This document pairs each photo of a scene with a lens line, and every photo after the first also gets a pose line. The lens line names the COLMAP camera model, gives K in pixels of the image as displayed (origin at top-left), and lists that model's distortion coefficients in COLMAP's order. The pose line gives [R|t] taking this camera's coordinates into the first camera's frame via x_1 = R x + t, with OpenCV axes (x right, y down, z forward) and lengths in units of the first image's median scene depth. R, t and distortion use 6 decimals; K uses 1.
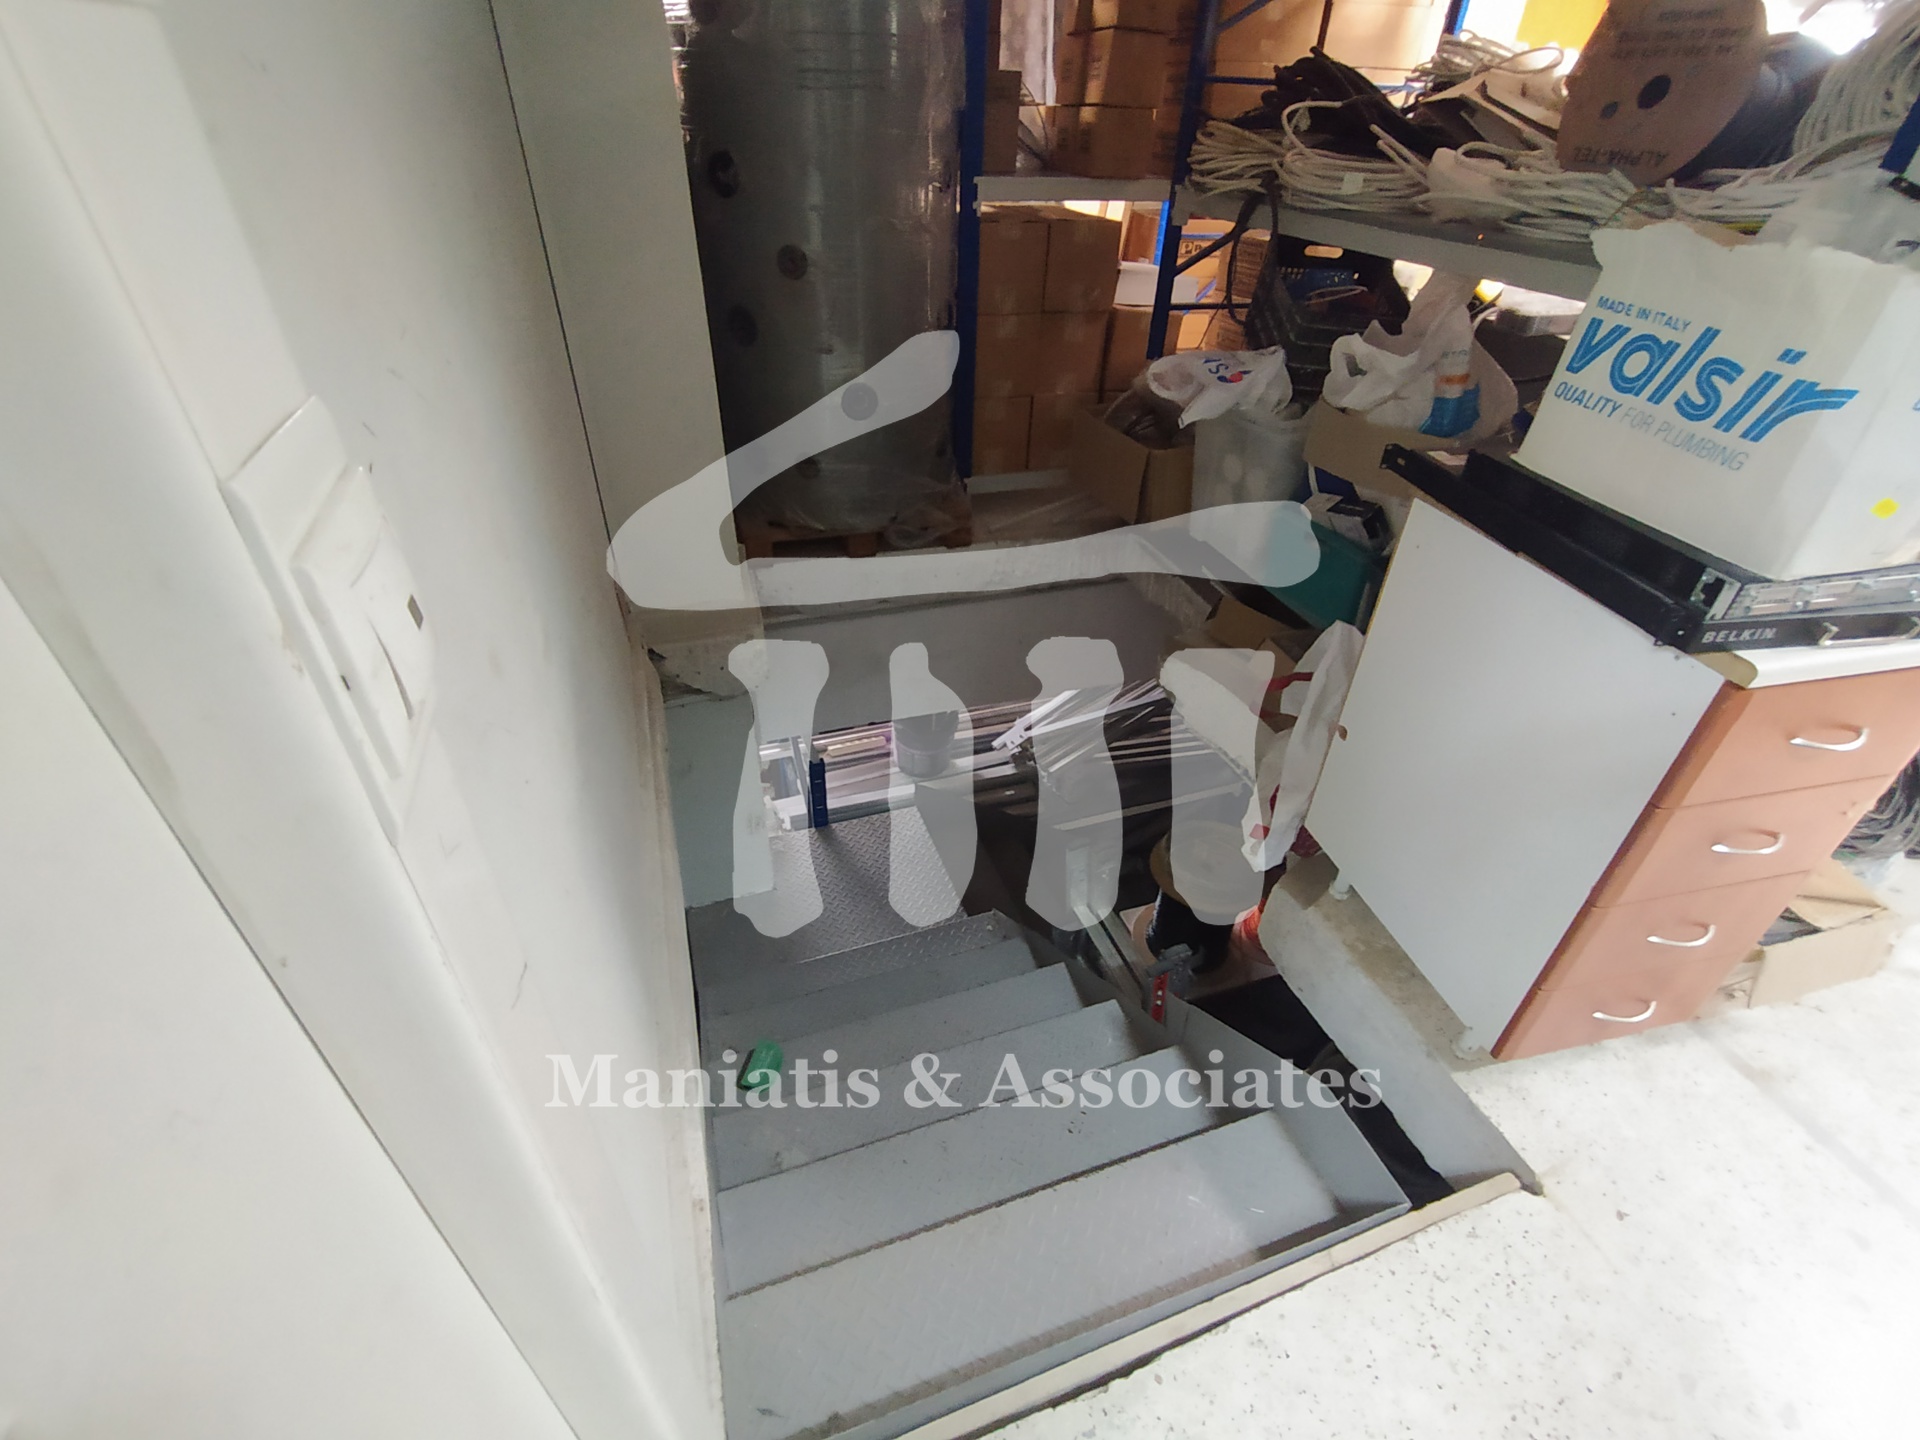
lens RADIAL K [[869.0, 0, 944.3], [0, 869.0, 723.2], [0, 0, 1]] dist [-0.003603, 0.002929]
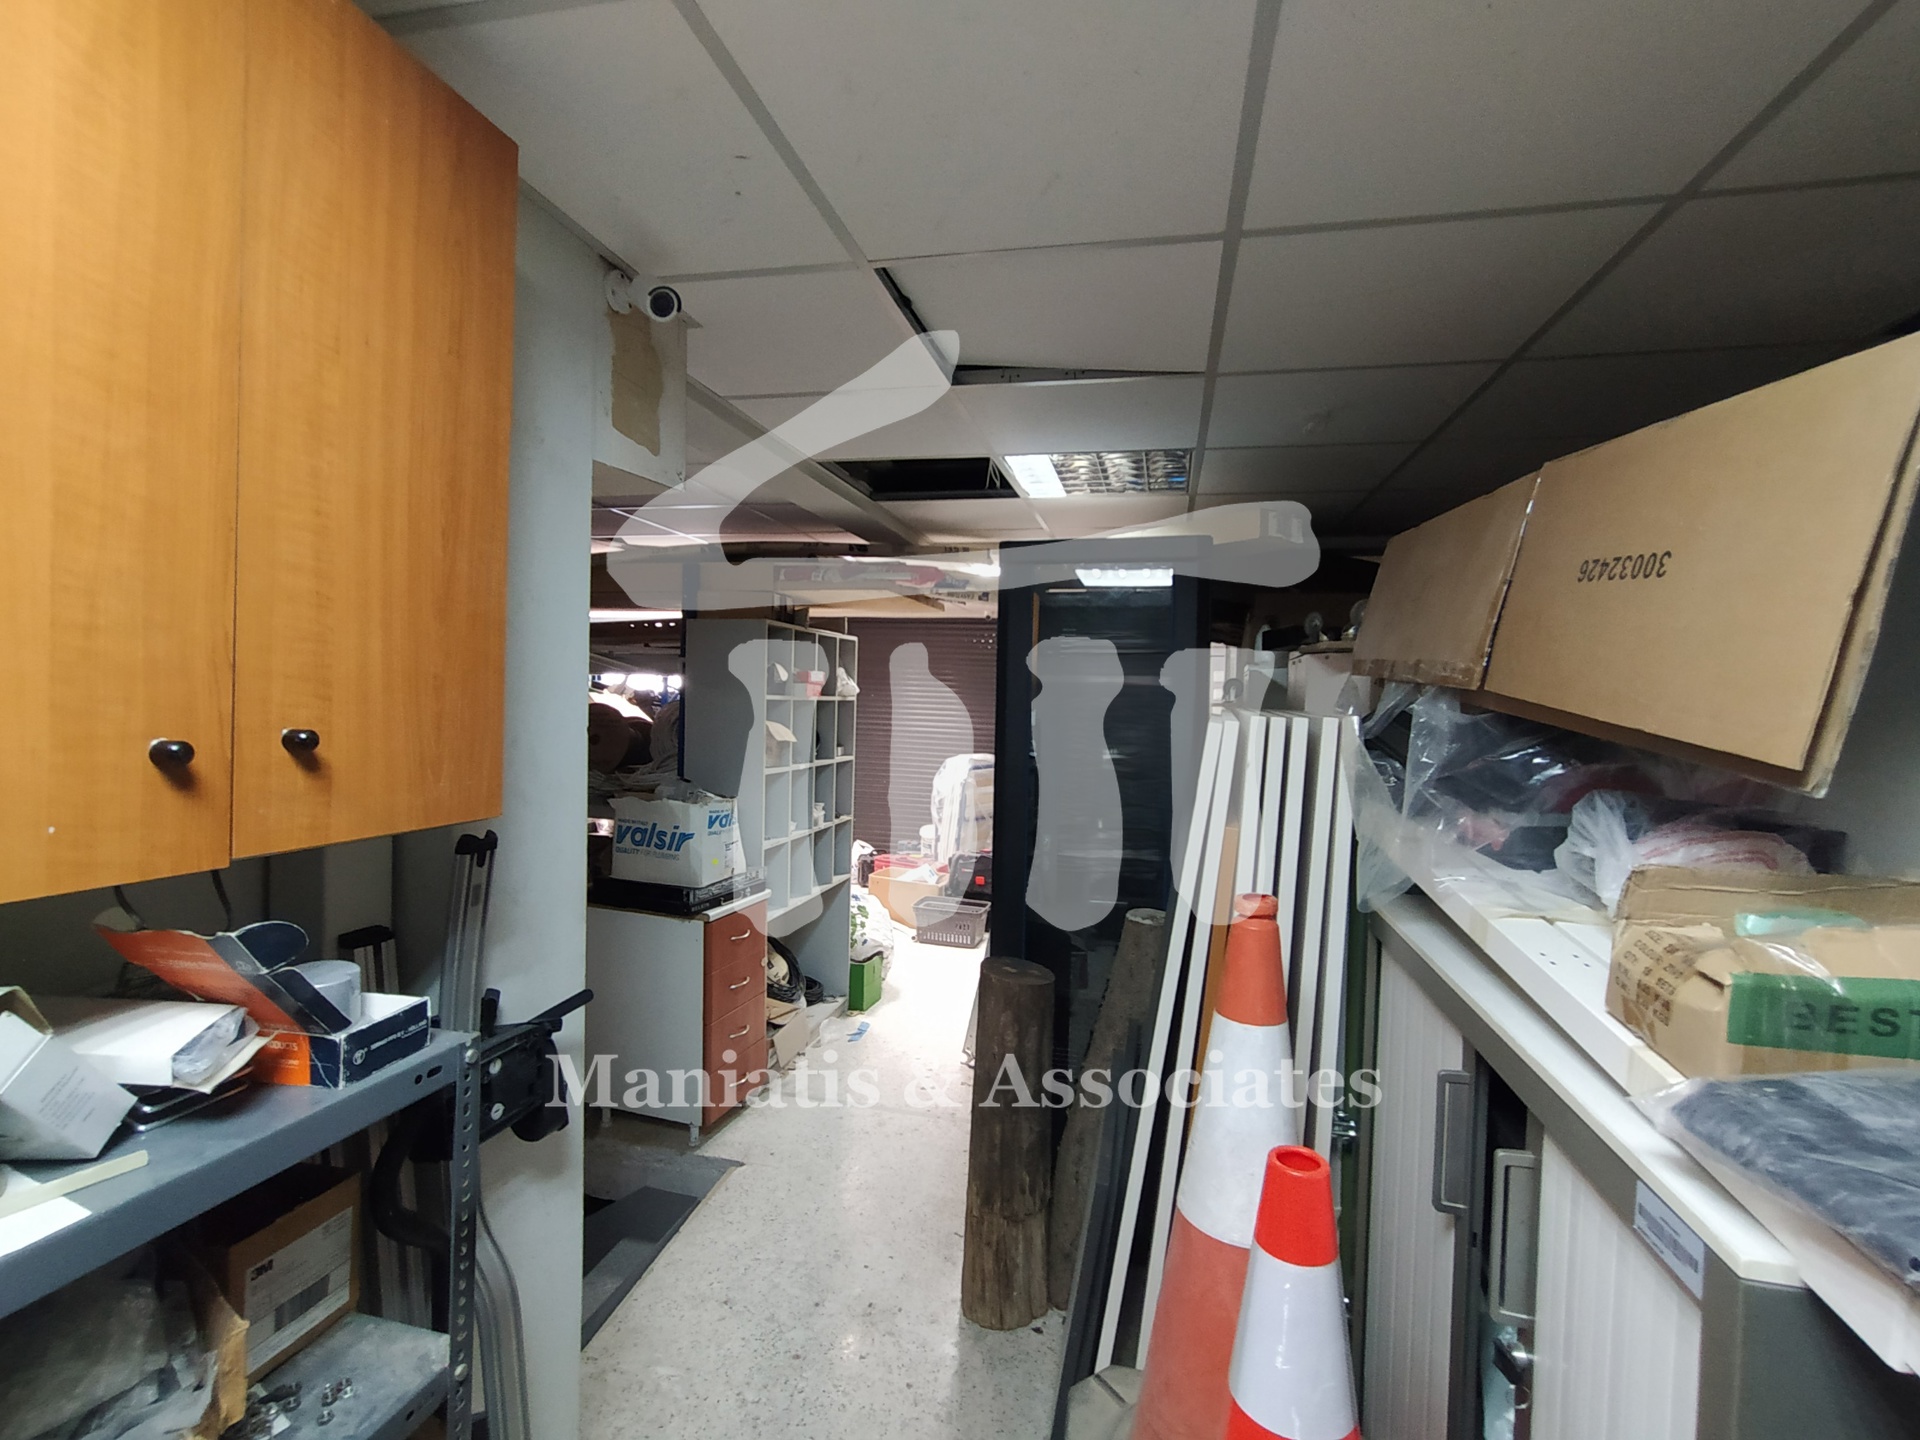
lens RADIAL K [[866.8, 0, 960.1], [0, 866.8, 725.3], [0, 0, 1]] dist [-0.001033, 0.000985]
pose [[0.518749, -0.028656, 0.854446, -1.181433], [0.489306, 0.829510, -0.269246, 0.621676], [-0.701056, 0.557757, 0.444329, -1.333358]]
